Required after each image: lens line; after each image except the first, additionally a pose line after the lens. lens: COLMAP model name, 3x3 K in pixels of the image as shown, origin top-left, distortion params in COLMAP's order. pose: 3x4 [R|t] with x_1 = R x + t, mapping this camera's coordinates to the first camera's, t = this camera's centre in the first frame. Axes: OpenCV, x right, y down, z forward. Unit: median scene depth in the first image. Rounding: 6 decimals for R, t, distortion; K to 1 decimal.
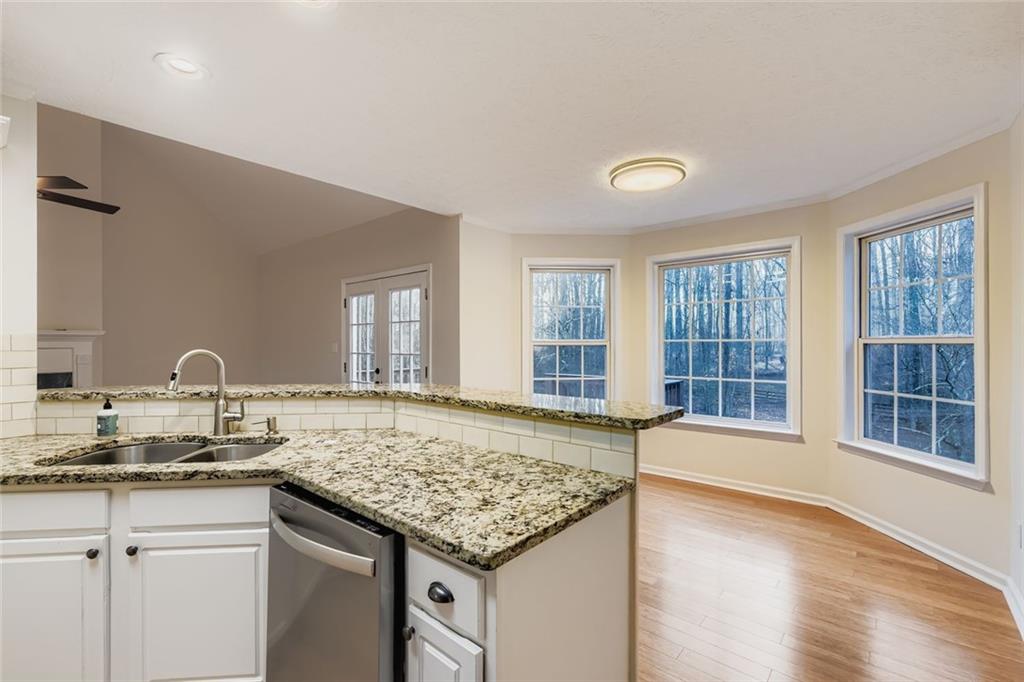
lens RADIAL K [[452.8, 0, 515.5], [0, 452.8, 340.2], [0, 0, 1]] dist [0.000122, 0.000526]
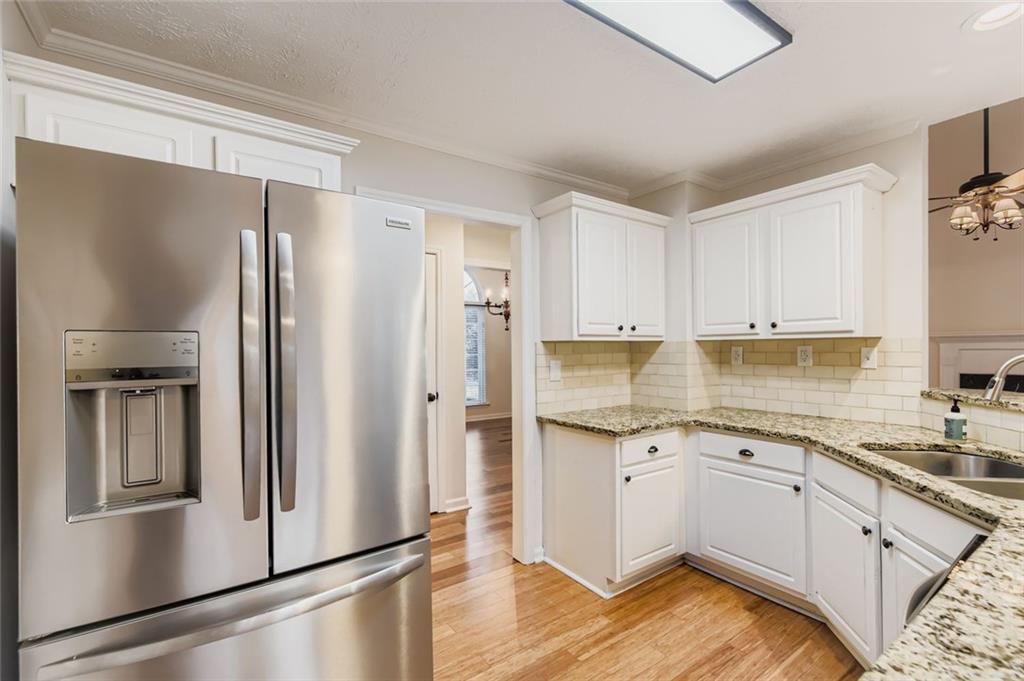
lens RADIAL K [[452.8, 0, 508.9], [0, 452.8, 344.6], [0, 0, 1]] dist [0.000122, 0.000526]
pose [[-0.263093, -0.002354, -0.964768, 0.360235], [0.015079, 0.999865, -0.006552, -0.003115], [0.964653, -0.016272, -0.263022, 0.395069]]
